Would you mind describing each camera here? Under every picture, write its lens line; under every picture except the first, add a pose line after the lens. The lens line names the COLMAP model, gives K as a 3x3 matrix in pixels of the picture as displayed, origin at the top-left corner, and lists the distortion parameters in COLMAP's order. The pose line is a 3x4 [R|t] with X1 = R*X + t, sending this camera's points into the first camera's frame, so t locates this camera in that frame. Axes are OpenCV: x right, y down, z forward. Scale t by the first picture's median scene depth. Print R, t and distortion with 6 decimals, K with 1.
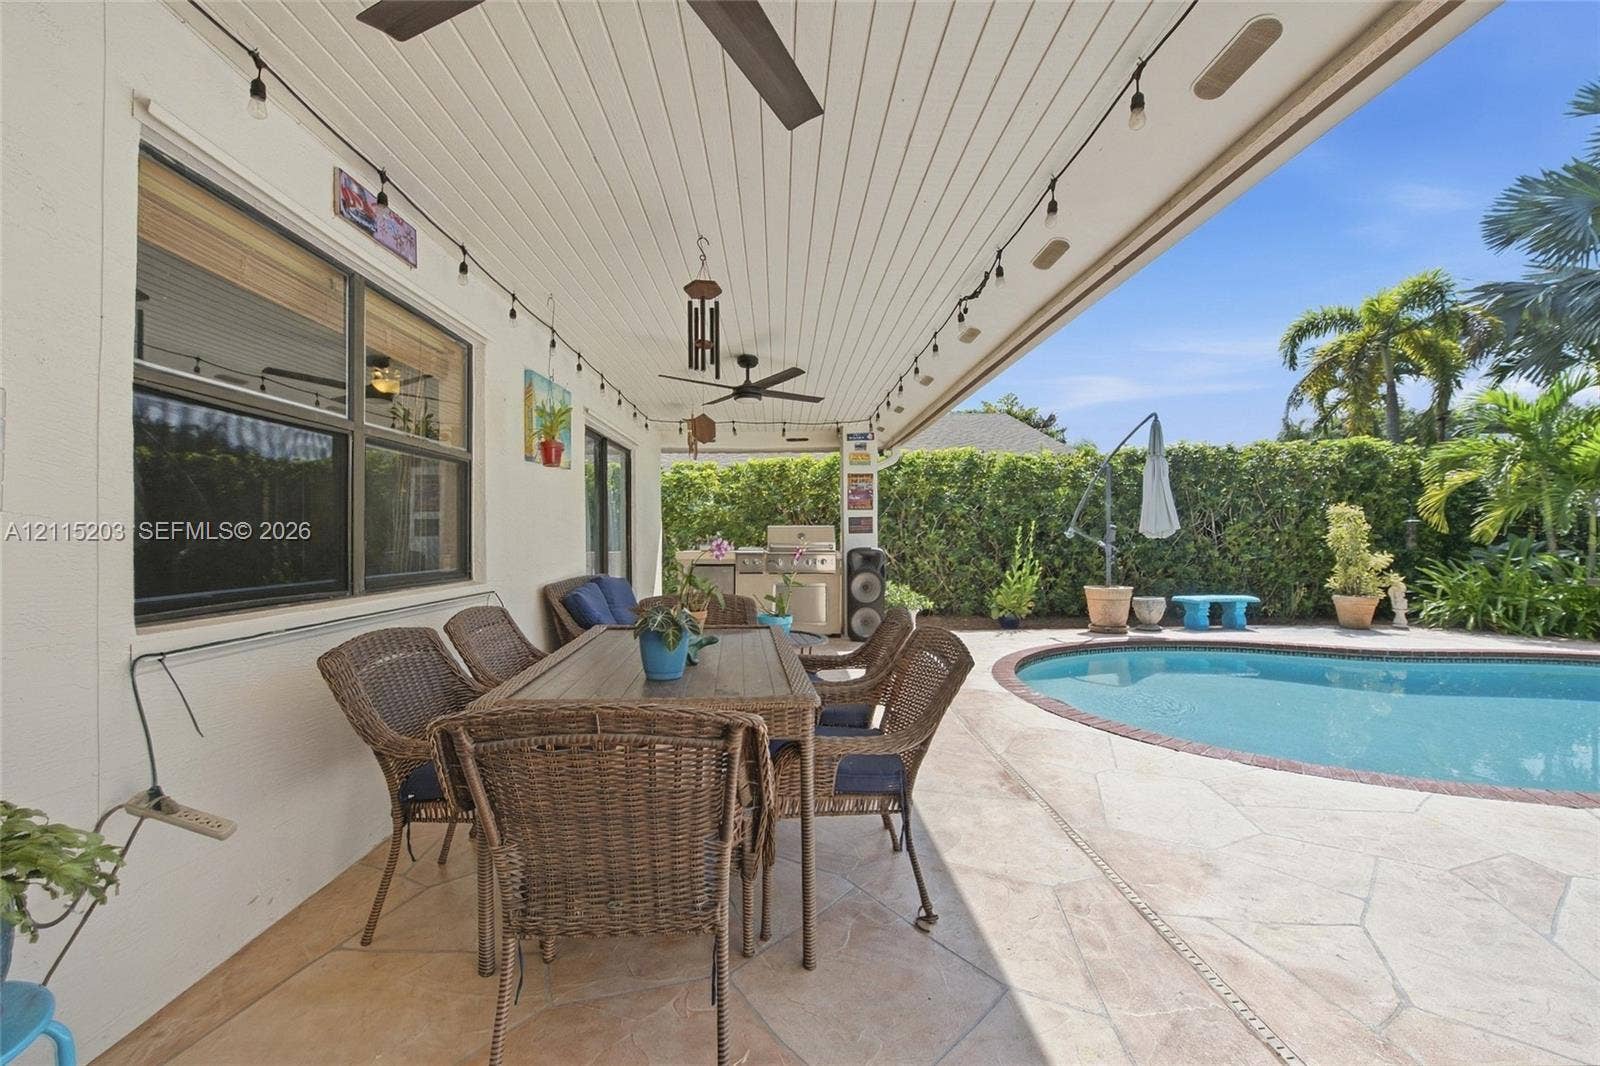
lens RADIAL K [[660.4, 0, 800.0], [0, 660.4, 533.0], [0, 0, 1]] dist [-0.015359, -0.000190]
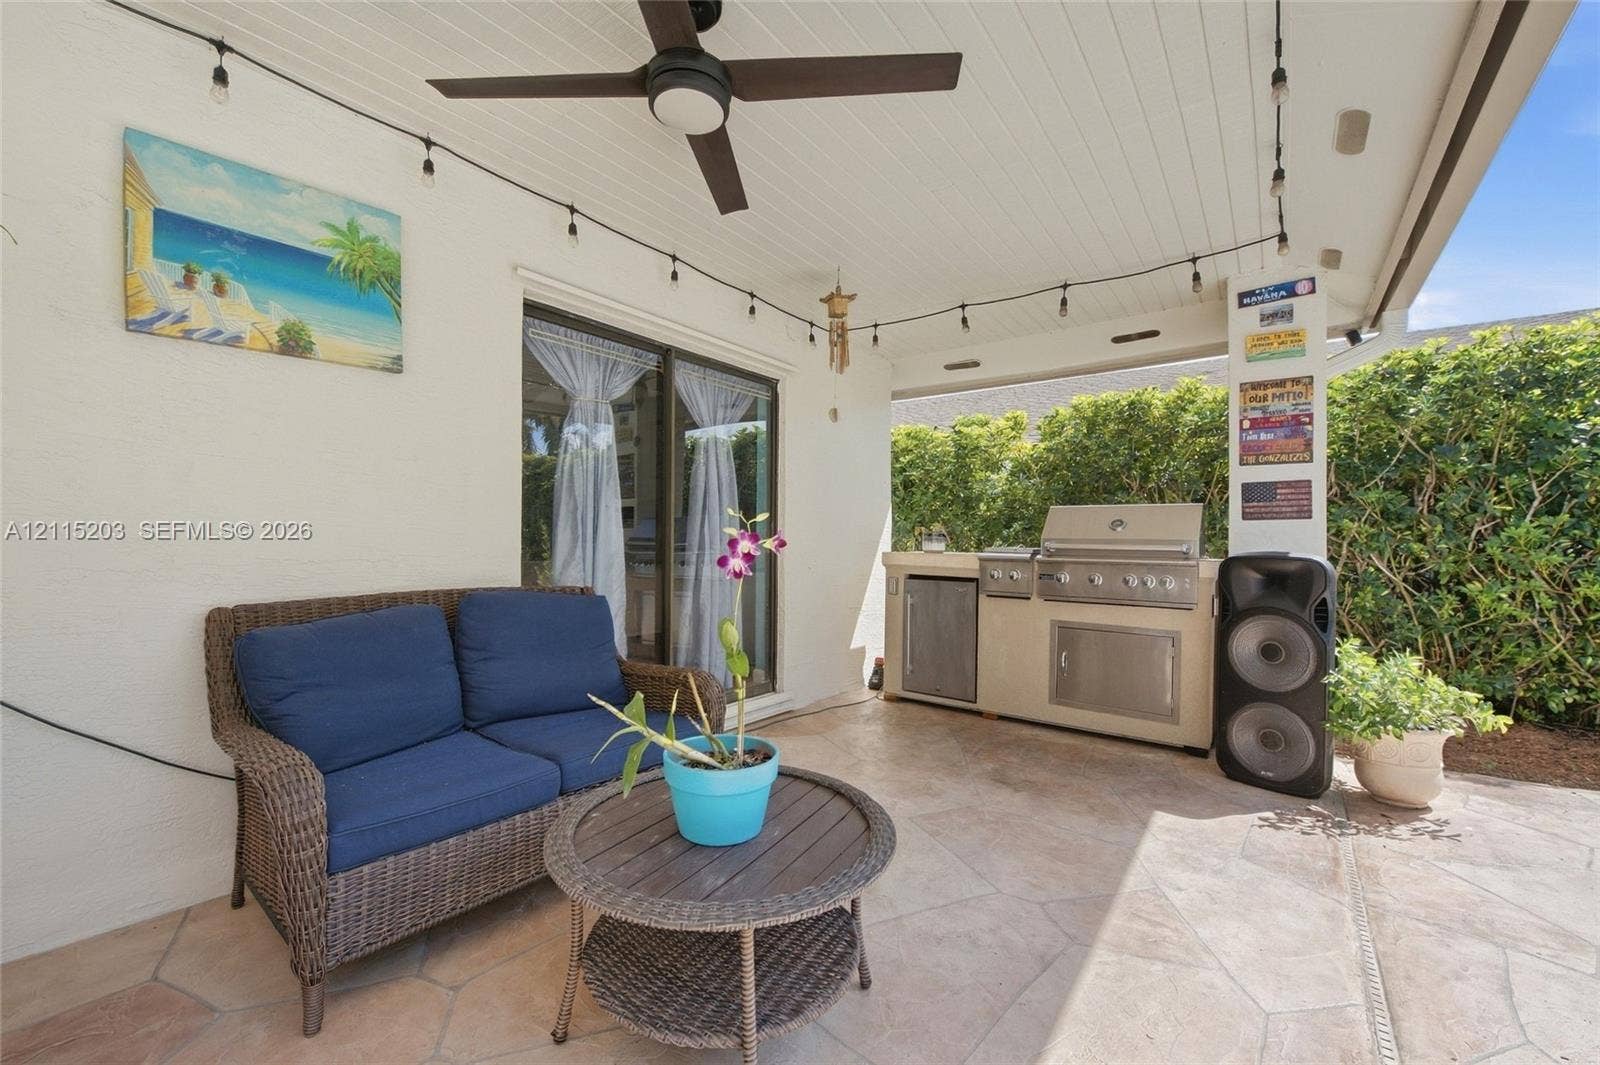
lens RADIAL K [[644.5, 0, 800.0], [0, 644.5, 532.5], [0, 0, 1]] dist [-0.022671, -0.000392]
pose [[0.777500, 0.004807, -0.628865, 0.111261], [-0.010162, 0.999936, -0.004921, 0.013848], [0.628801, 0.010217, 0.777499, 0.490722]]
